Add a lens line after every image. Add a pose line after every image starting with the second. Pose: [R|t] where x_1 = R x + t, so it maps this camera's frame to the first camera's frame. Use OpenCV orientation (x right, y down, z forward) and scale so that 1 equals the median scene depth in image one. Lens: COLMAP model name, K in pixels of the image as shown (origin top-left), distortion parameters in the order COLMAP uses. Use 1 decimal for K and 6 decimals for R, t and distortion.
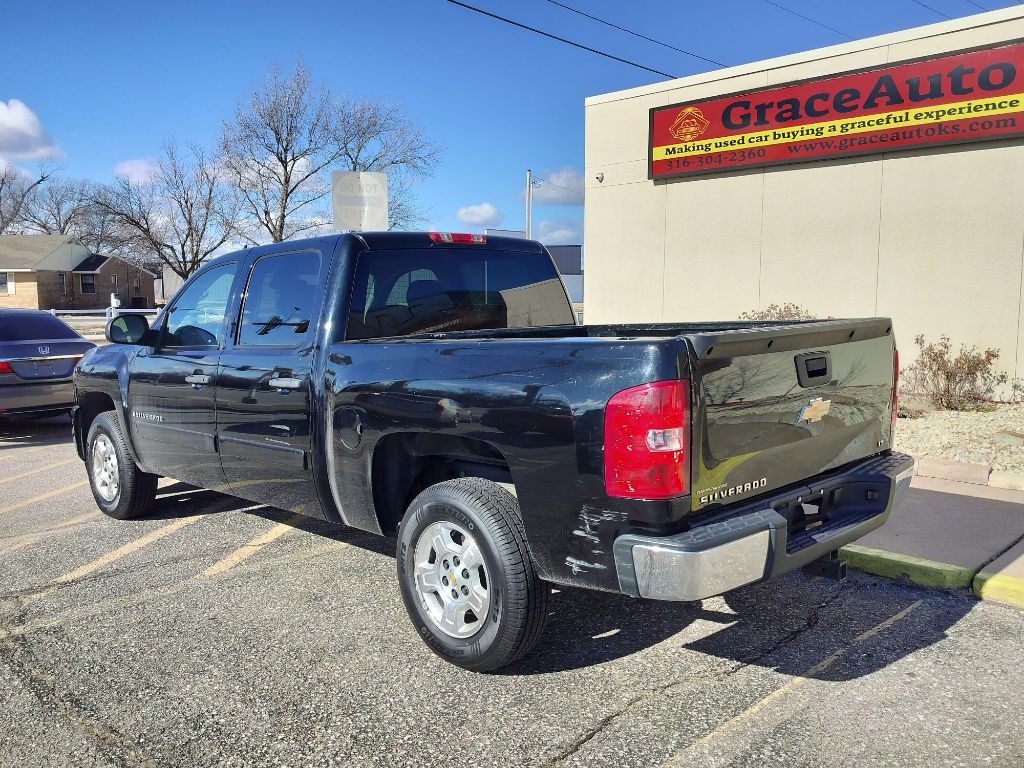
lens RADIAL K [[860.5, 0, 510.6], [0, 860.5, 384.1], [0, 0, 1]] dist [0.084689, -0.121179]
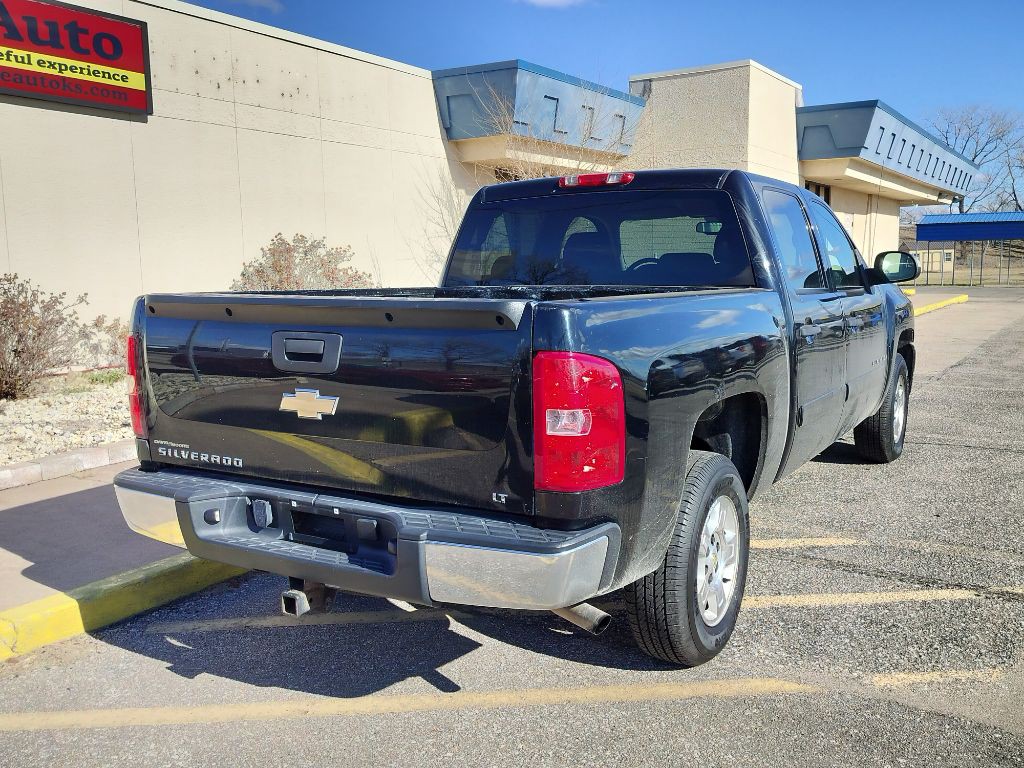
lens RADIAL K [[951.0, 0, 514.0], [0, 951.0, 381.5], [0, 0, 1]] dist [0.087748, -0.132670]
pose [[-0.237490, -0.110487, 0.965086, -0.602174], [0.121020, 0.982405, 0.142251, -0.065730], [-0.963822, 0.150577, -0.219940, 0.760633]]
